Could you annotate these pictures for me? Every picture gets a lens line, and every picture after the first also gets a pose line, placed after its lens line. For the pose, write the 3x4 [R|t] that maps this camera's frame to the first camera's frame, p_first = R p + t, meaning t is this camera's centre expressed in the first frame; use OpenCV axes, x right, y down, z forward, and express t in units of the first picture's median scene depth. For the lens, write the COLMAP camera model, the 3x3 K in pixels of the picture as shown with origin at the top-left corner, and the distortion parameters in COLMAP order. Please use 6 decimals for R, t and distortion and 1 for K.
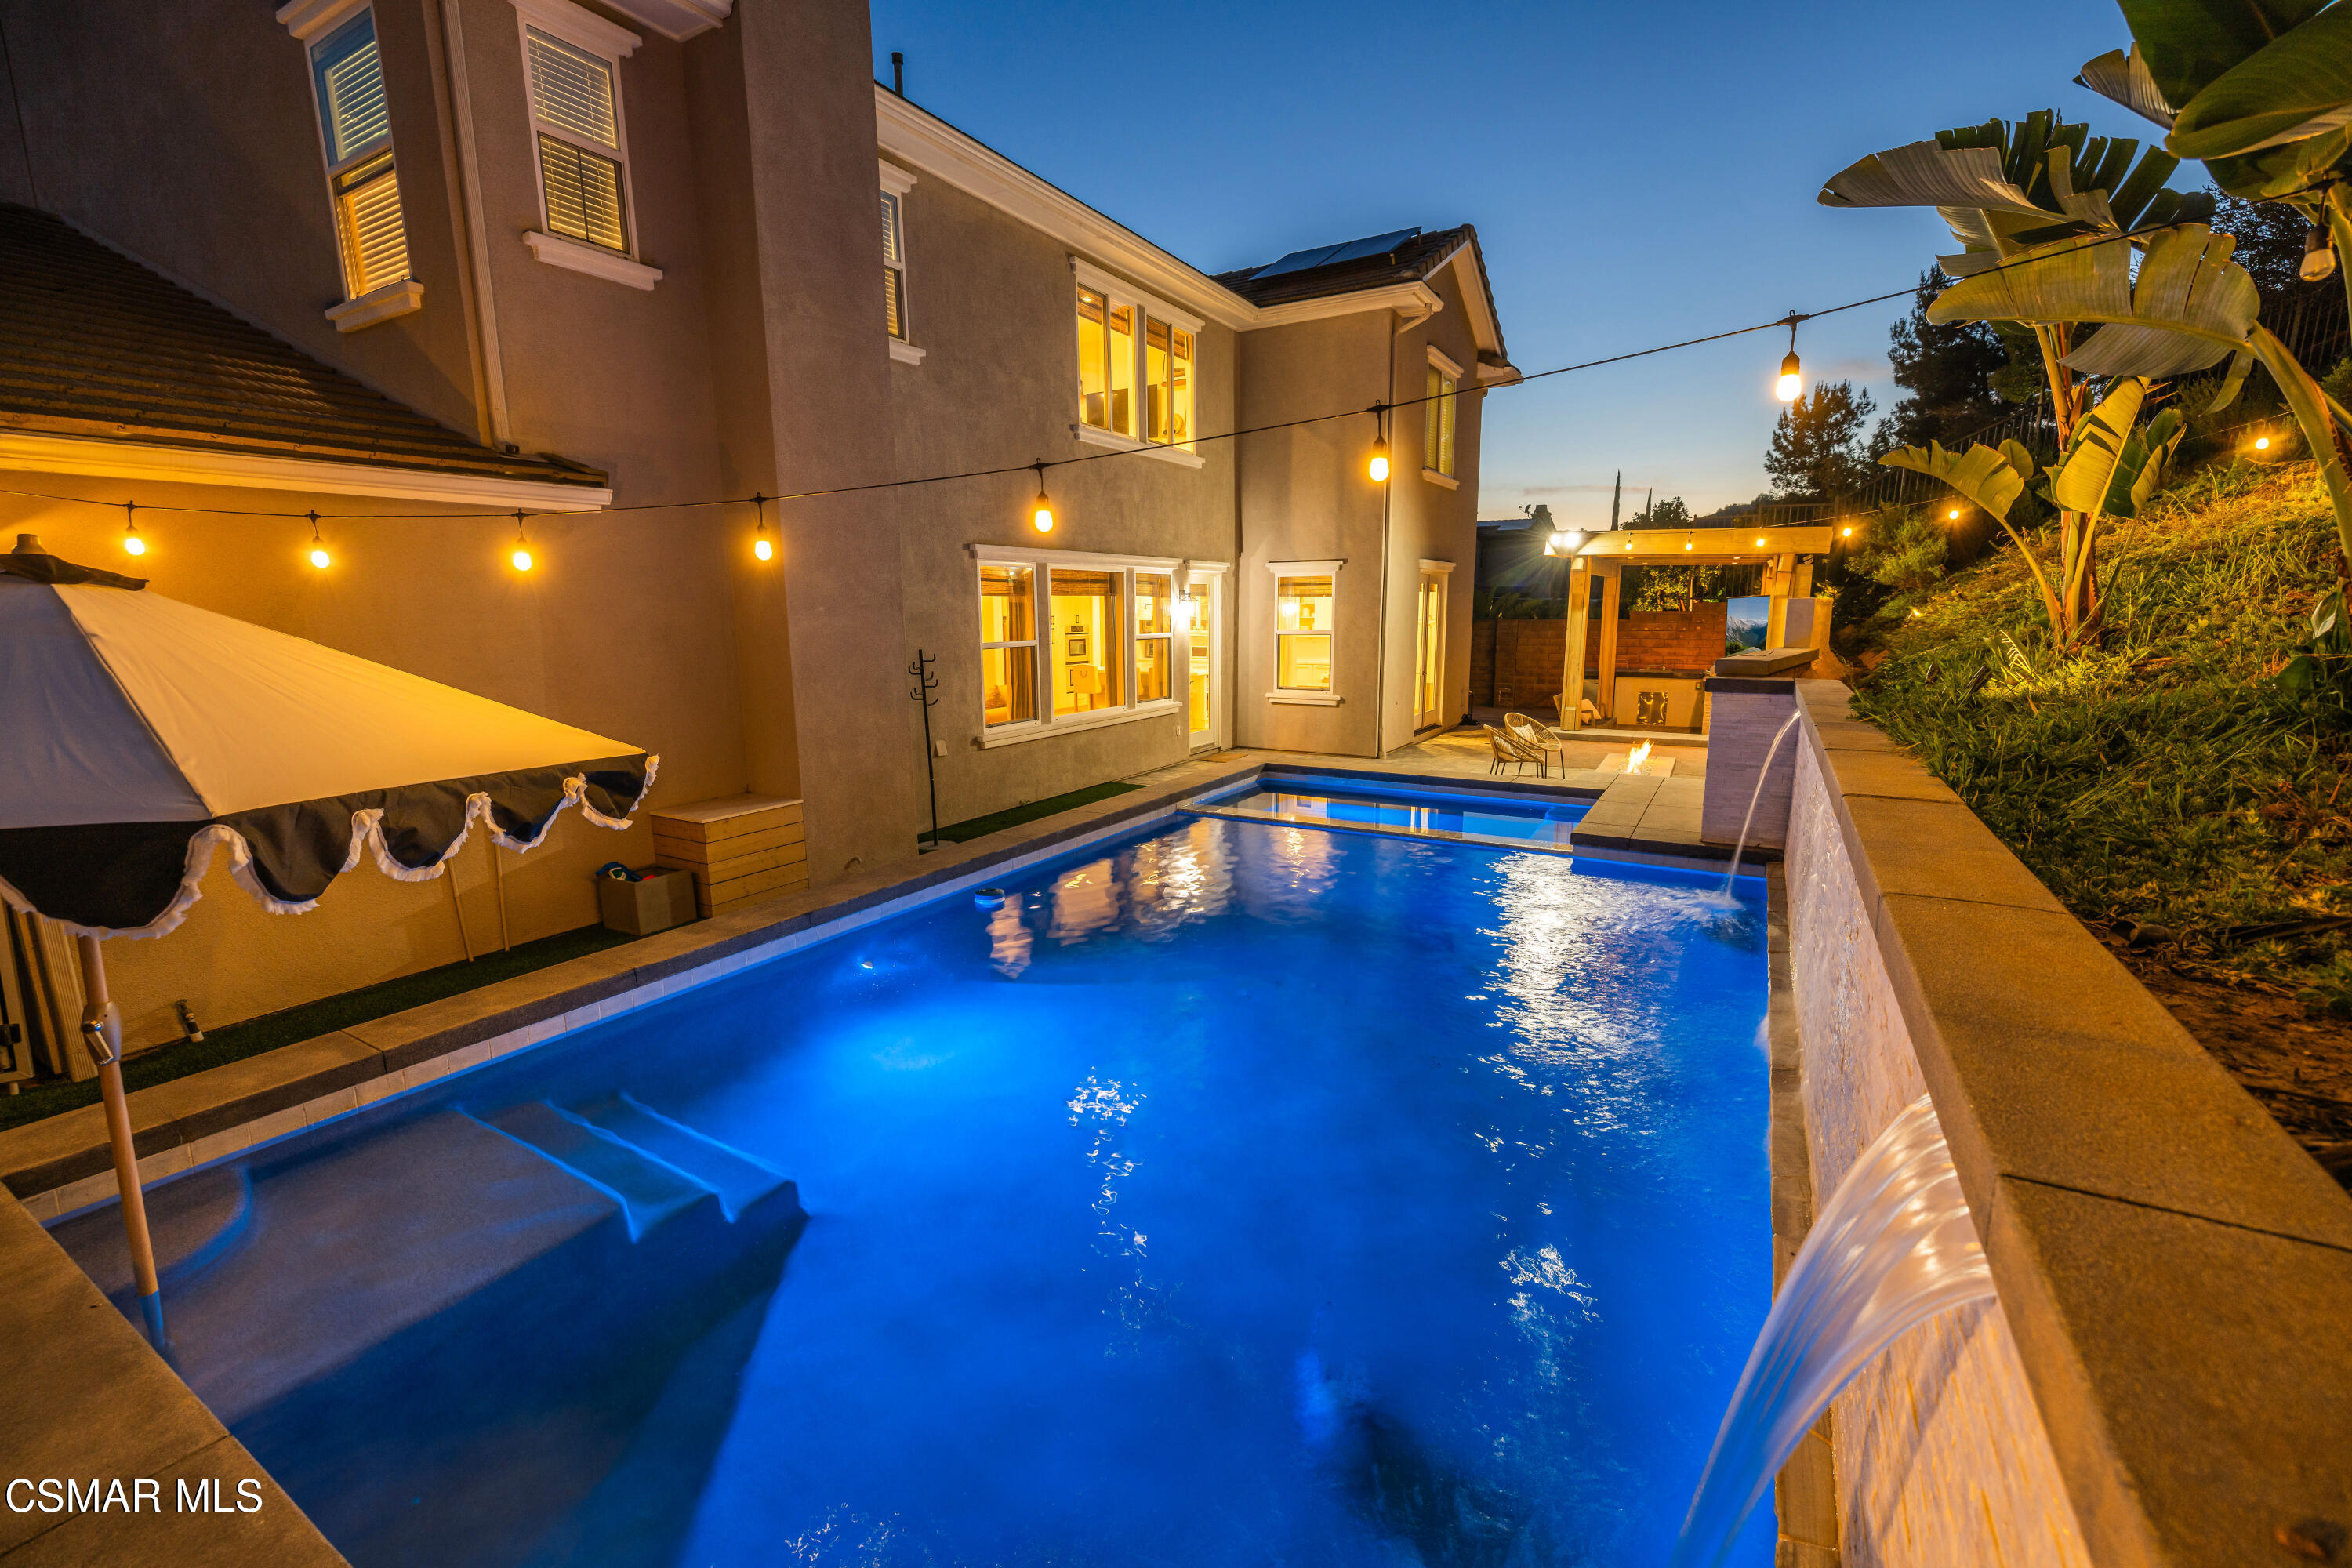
lens RADIAL K [[986.5, 0, 1178.4], [0, 986.5, 782.5], [0, 0, 1]] dist [0.000202, 0.000268]
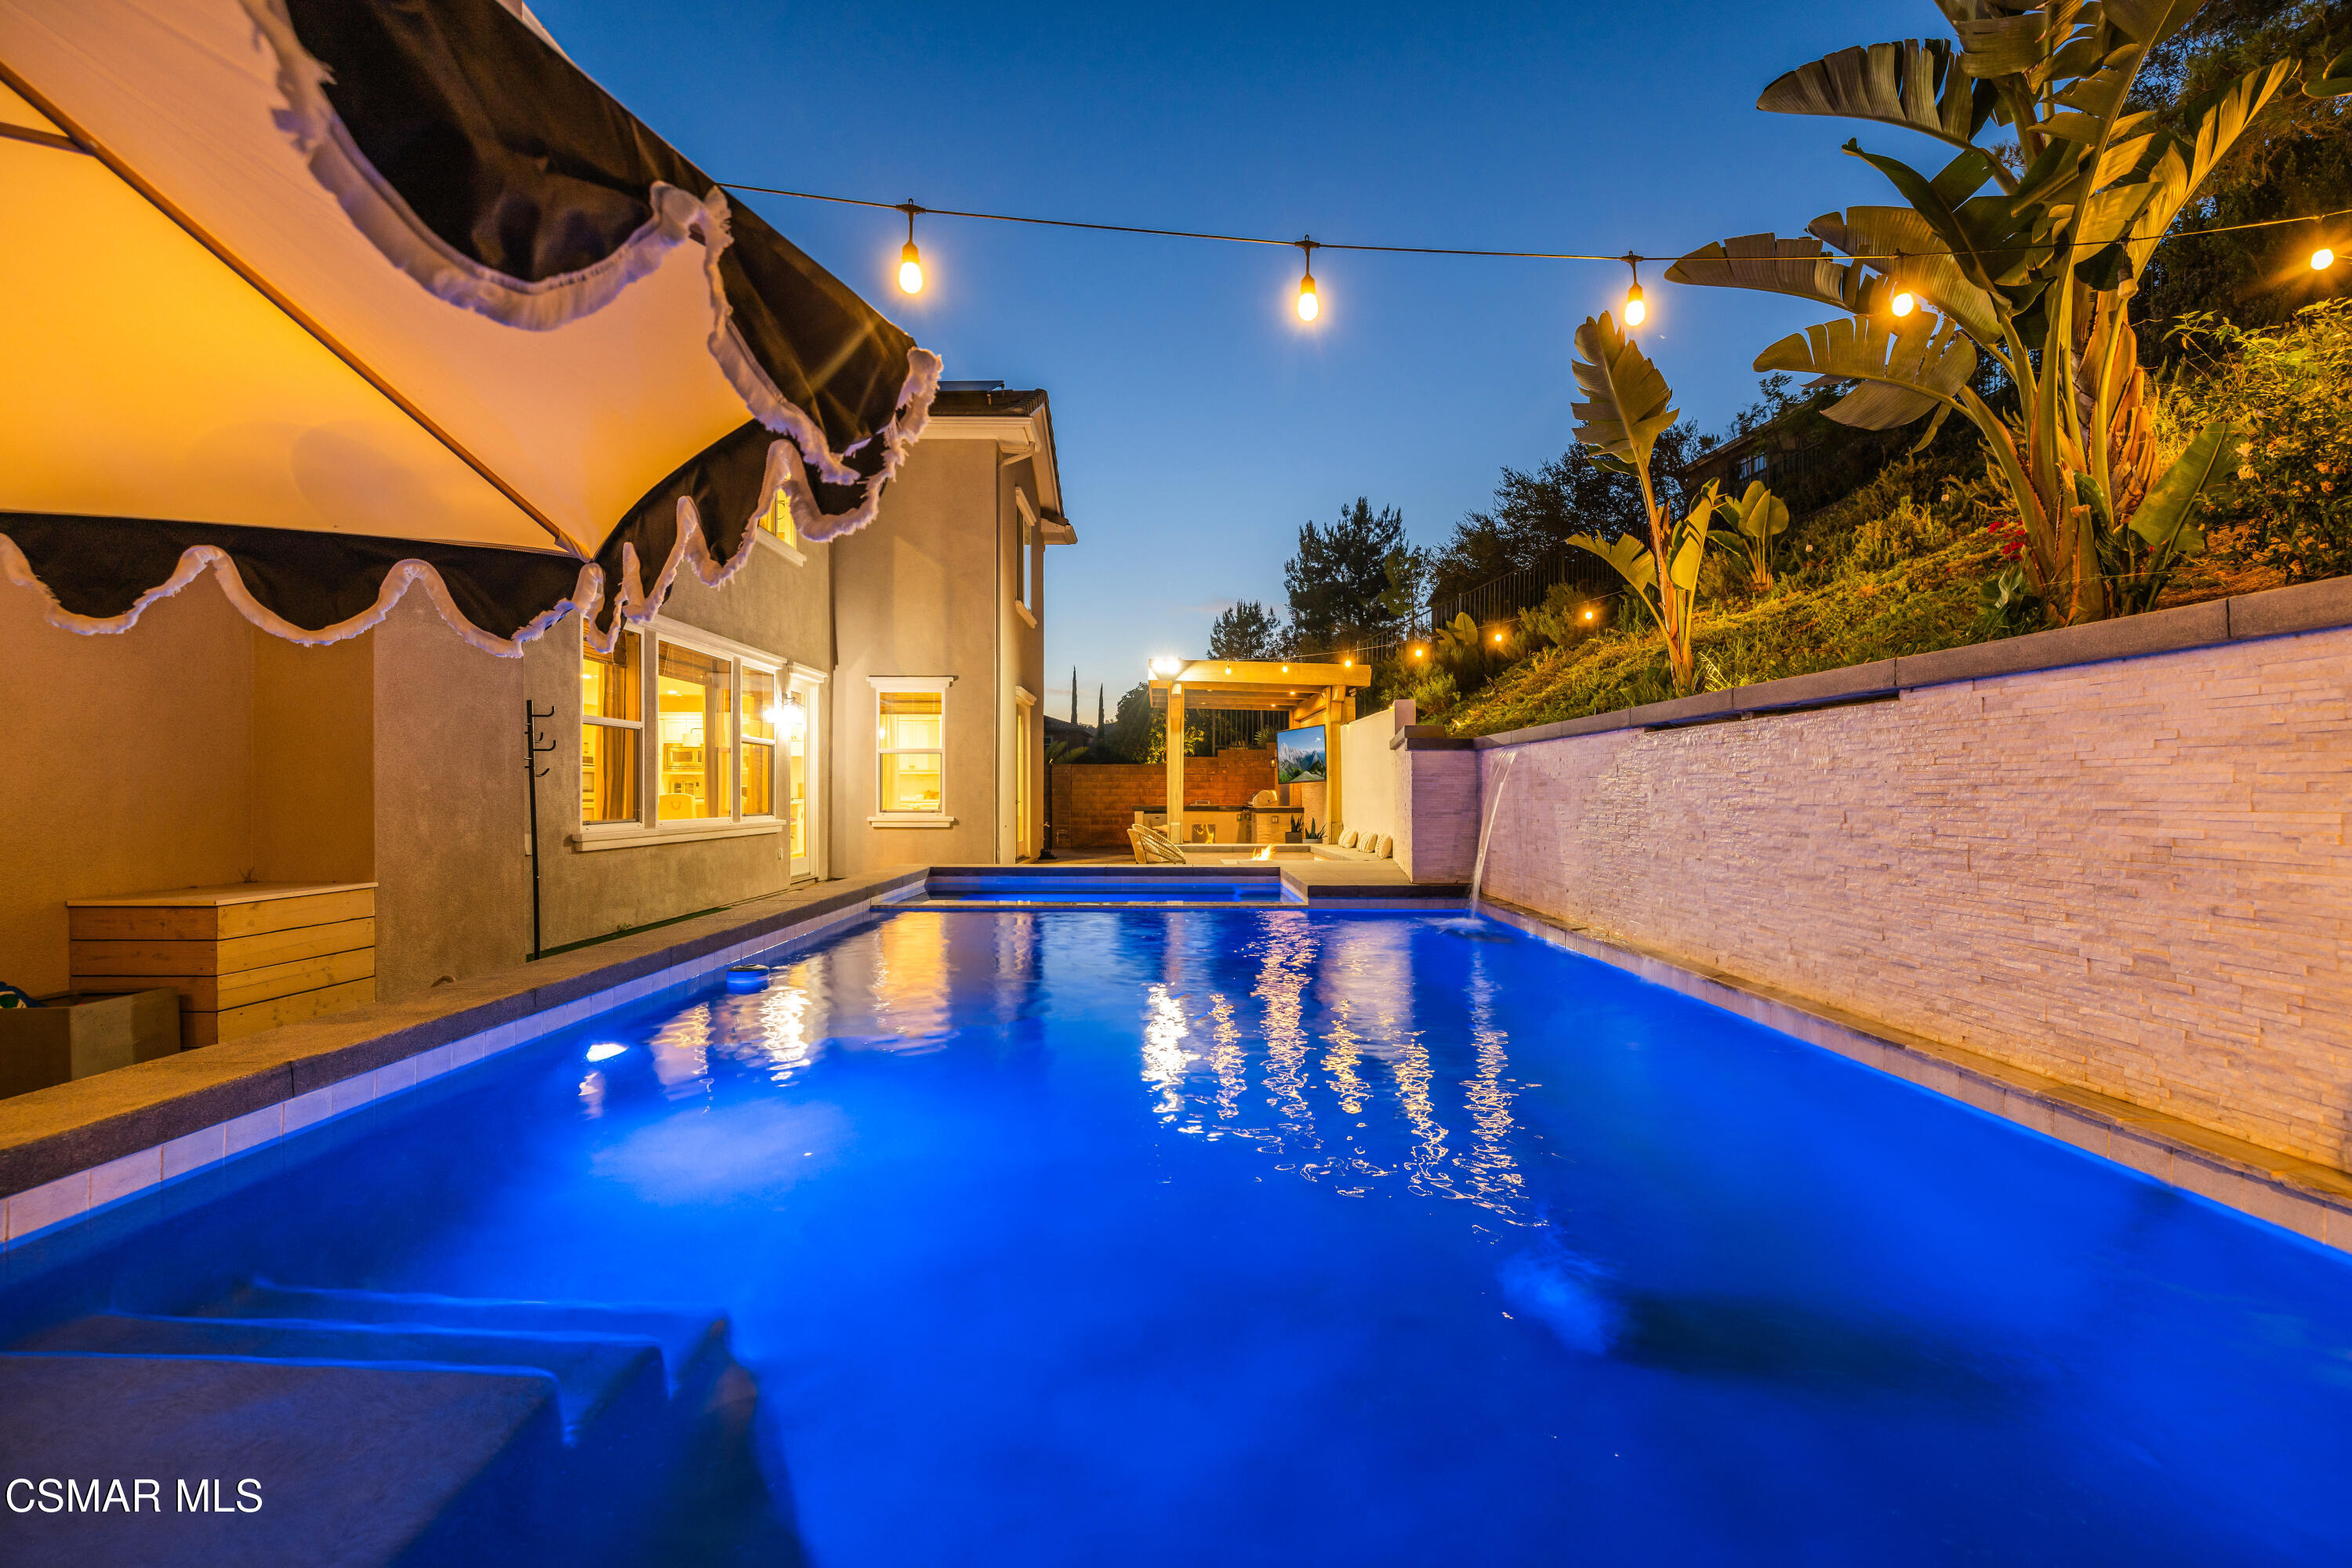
lens RADIAL K [[986.5, 0, 1181.2], [0, 986.5, 807.6], [0, 0, 1]] dist [0.000202, 0.000268]
pose [[0.859708, 0.001103, 0.510785, -0.176464], [0.081952, 0.986745, -0.140065, 0.072580], [-0.504169, 0.162275, 0.848222, 0.108362]]
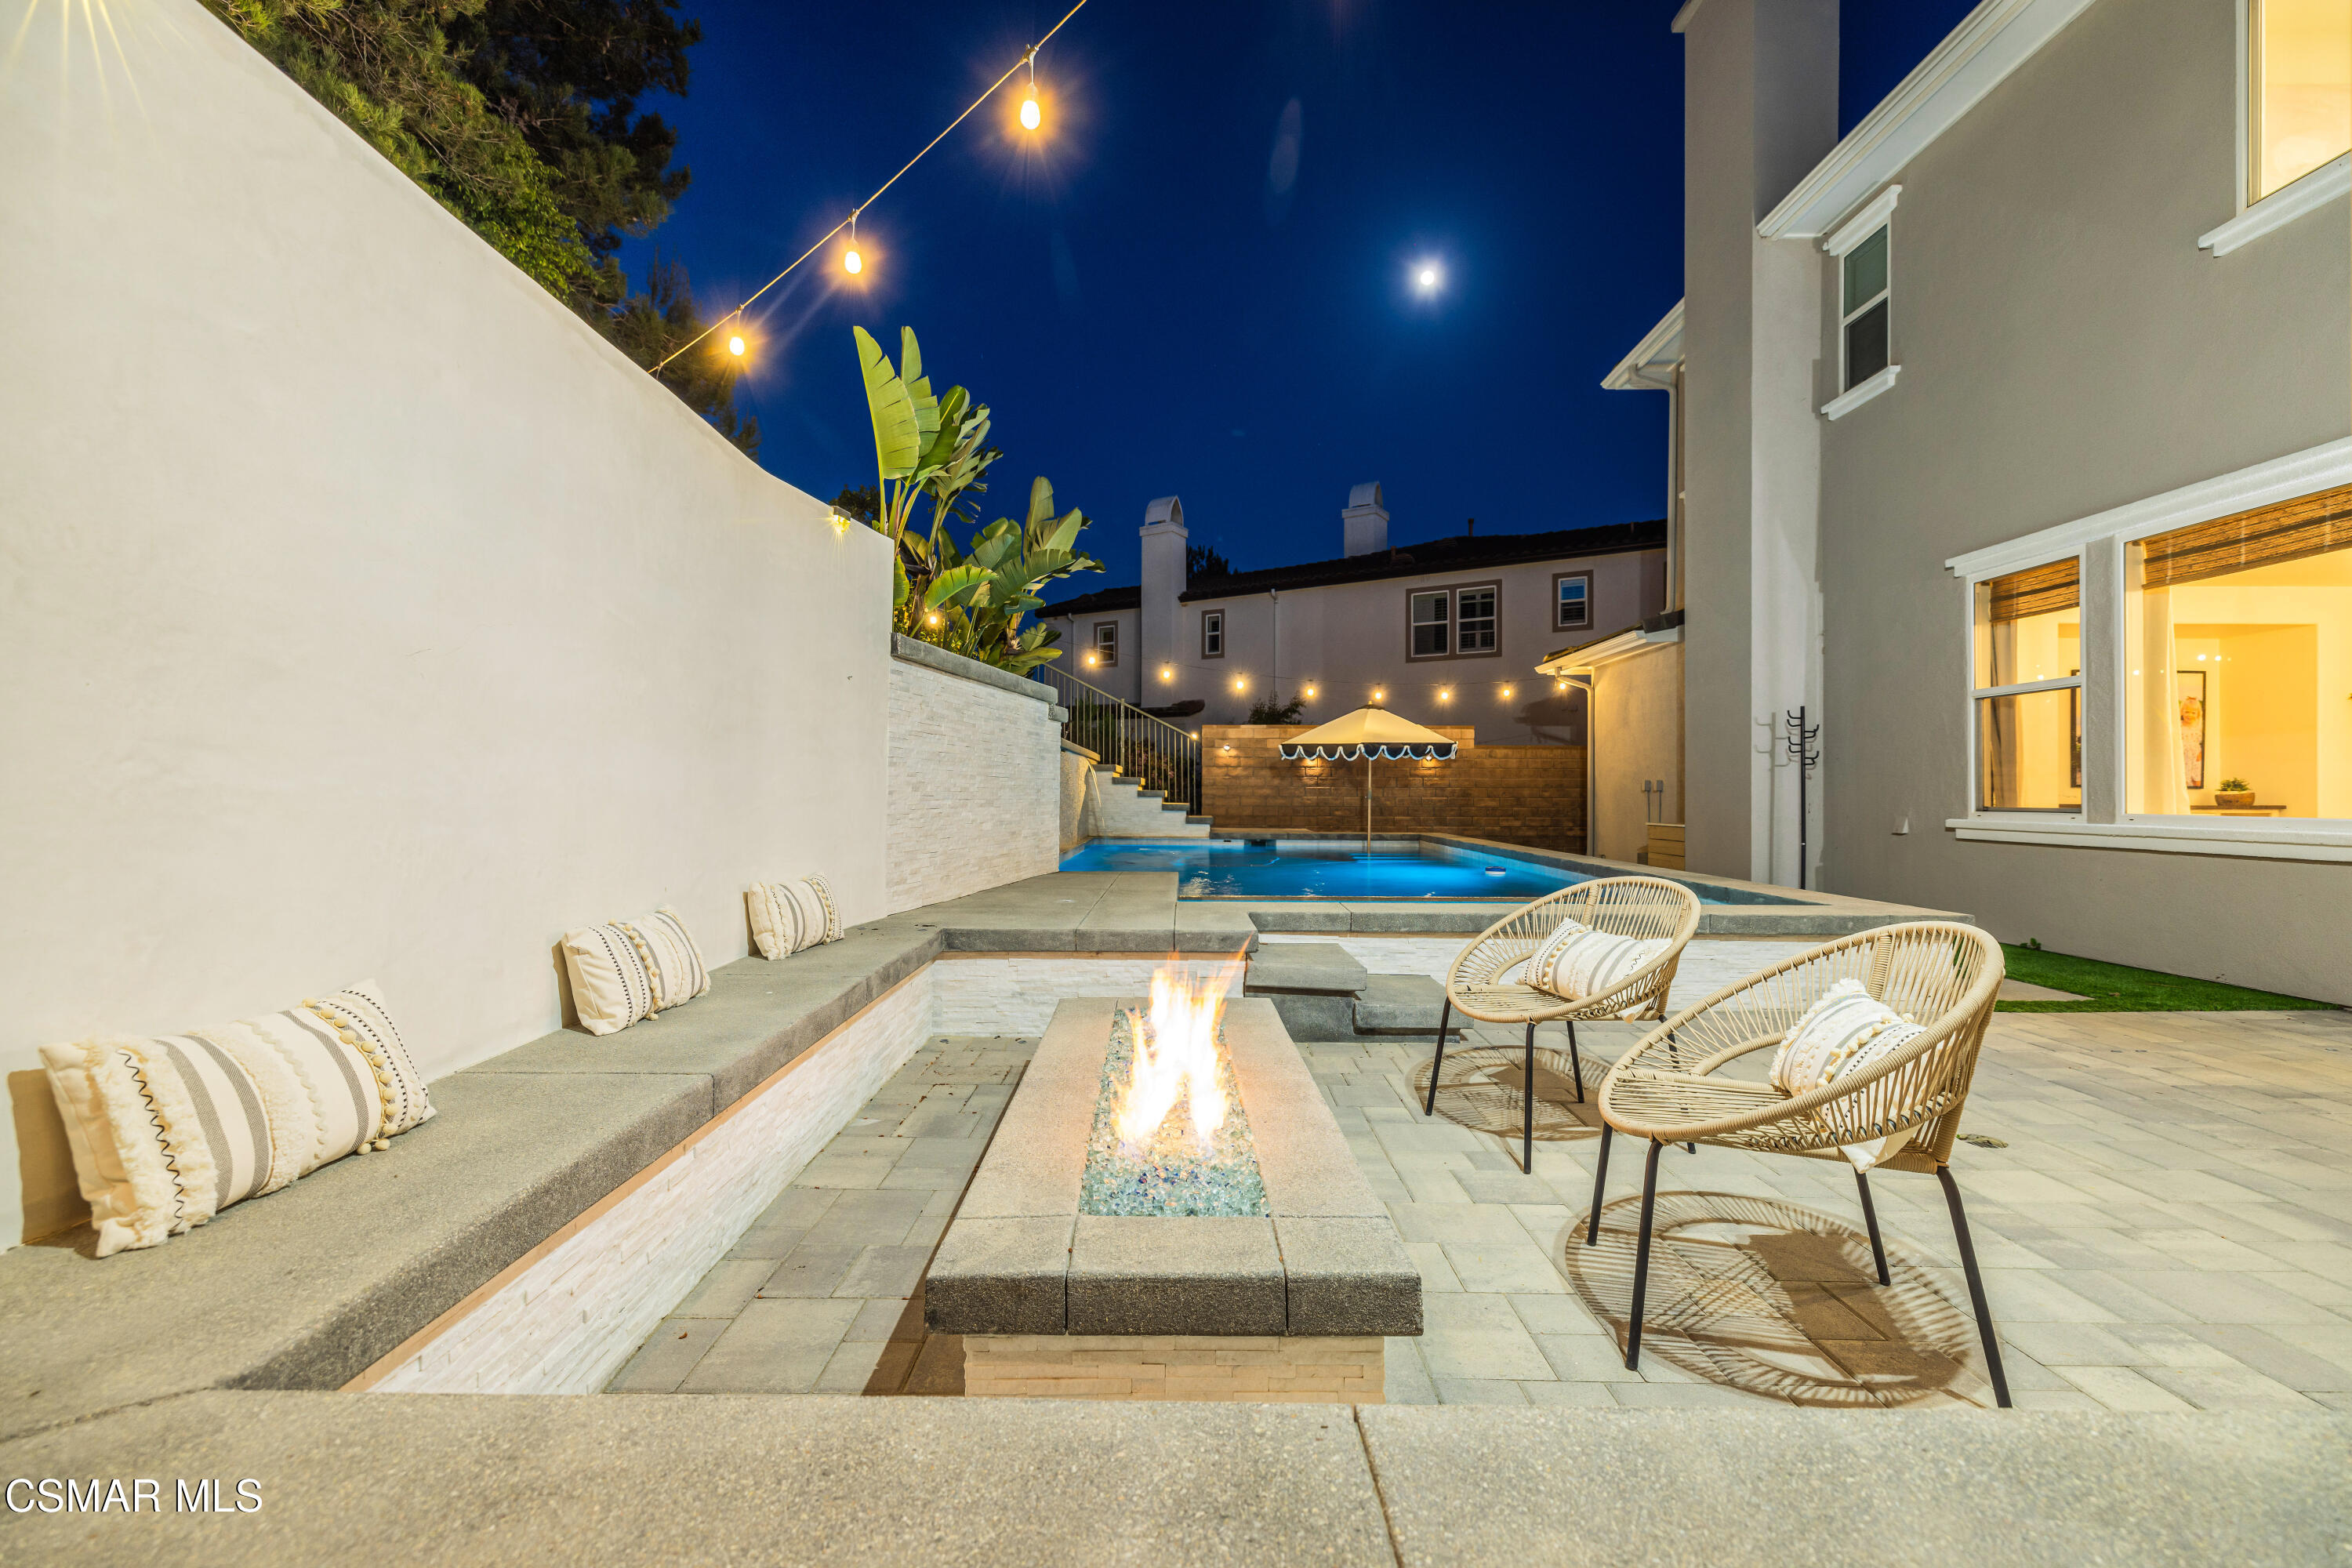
lens RADIAL K [[986.5, 0, 1176.1], [0, 986.5, 786.6], [0, 0, 1]] dist [0.000202, 0.000268]
pose [[-0.870152, -0.000441, -0.492784, 0.604149], [-0.085086, 0.985115, 0.149364, -0.121500], [0.485382, 0.171898, -0.857237, 1.246918]]
